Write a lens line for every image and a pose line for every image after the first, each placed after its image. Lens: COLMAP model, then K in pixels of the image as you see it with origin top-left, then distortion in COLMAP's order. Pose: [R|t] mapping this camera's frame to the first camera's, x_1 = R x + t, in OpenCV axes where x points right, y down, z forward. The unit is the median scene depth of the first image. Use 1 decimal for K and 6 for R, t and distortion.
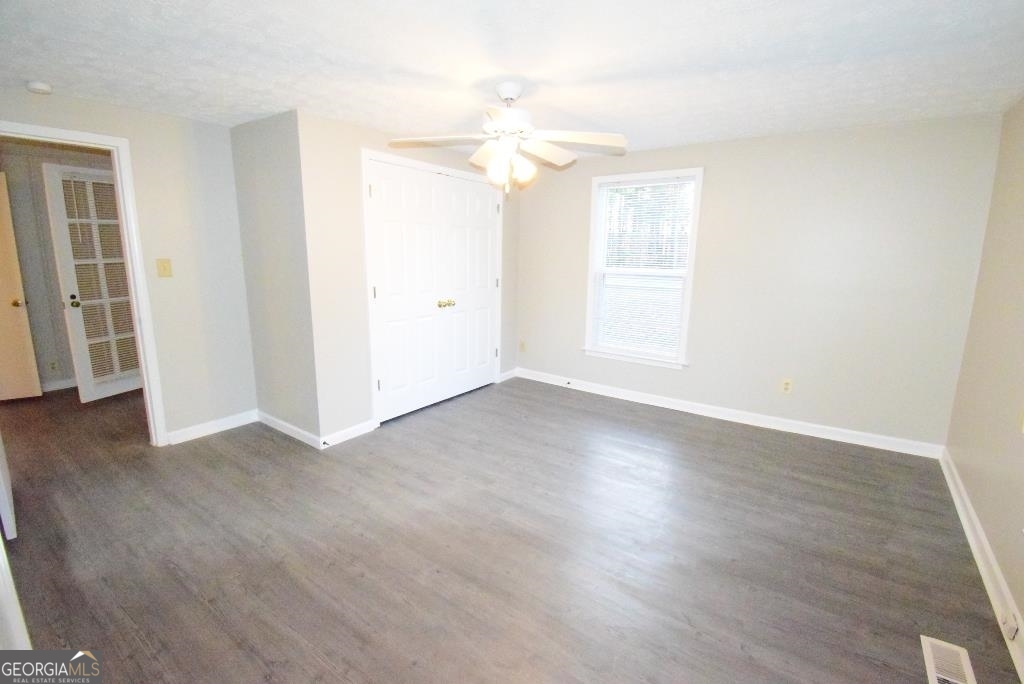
lens RADIAL K [[455.5, 0, 517.3], [0, 455.5, 339.9], [0, 0, 1]] dist [0.020283, -0.027244]
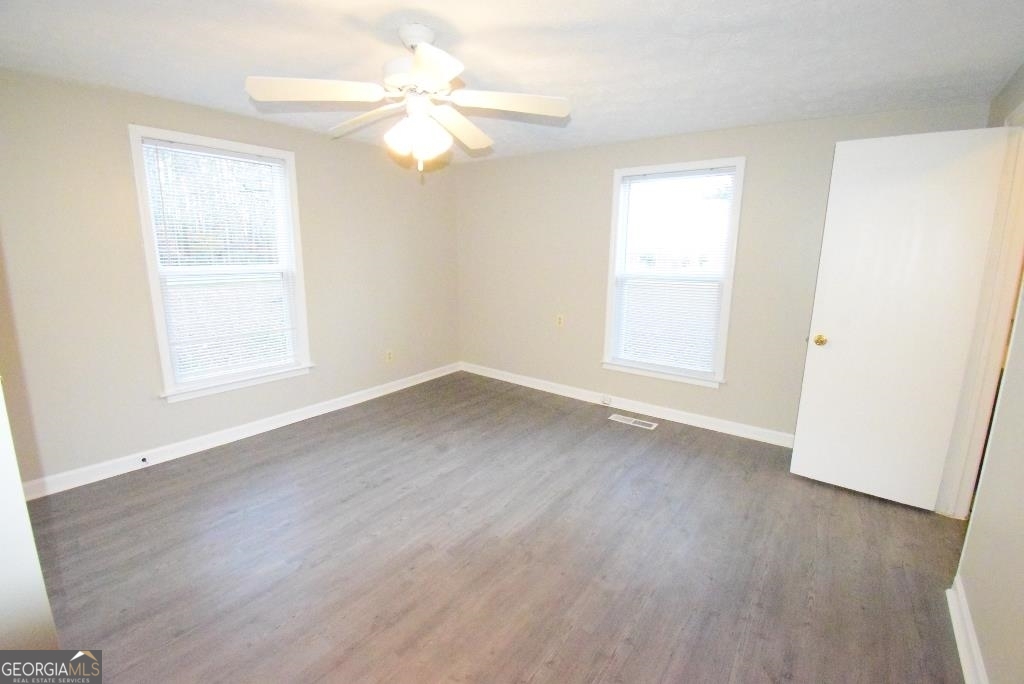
lens RADIAL K [[448.3, 0, 520.4], [0, 448.3, 345.8], [0, 0, 1]] dist [0.001050, -0.020548]
pose [[0.014134, -0.221033, 0.975164, -0.670684], [0.181924, 0.959552, 0.214857, -0.139013], [-0.983211, 0.174369, 0.053774, 0.696862]]
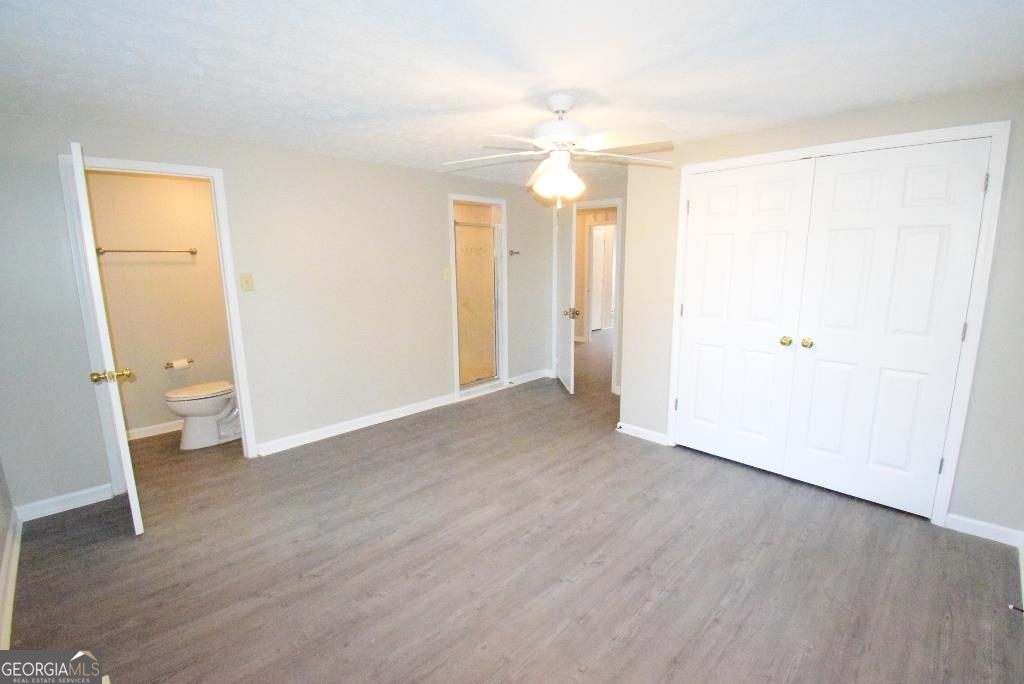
lens RADIAL K [[455.5, 0, 517.3], [0, 455.5, 339.9], [0, 0, 1]] dist [0.020283, -0.027244]
pose [[-0.171135, 0.163115, -0.971651, 0.795720], [-0.188887, 0.962475, 0.194842, -0.186760], [0.966972, 0.216877, -0.133903, 0.908112]]
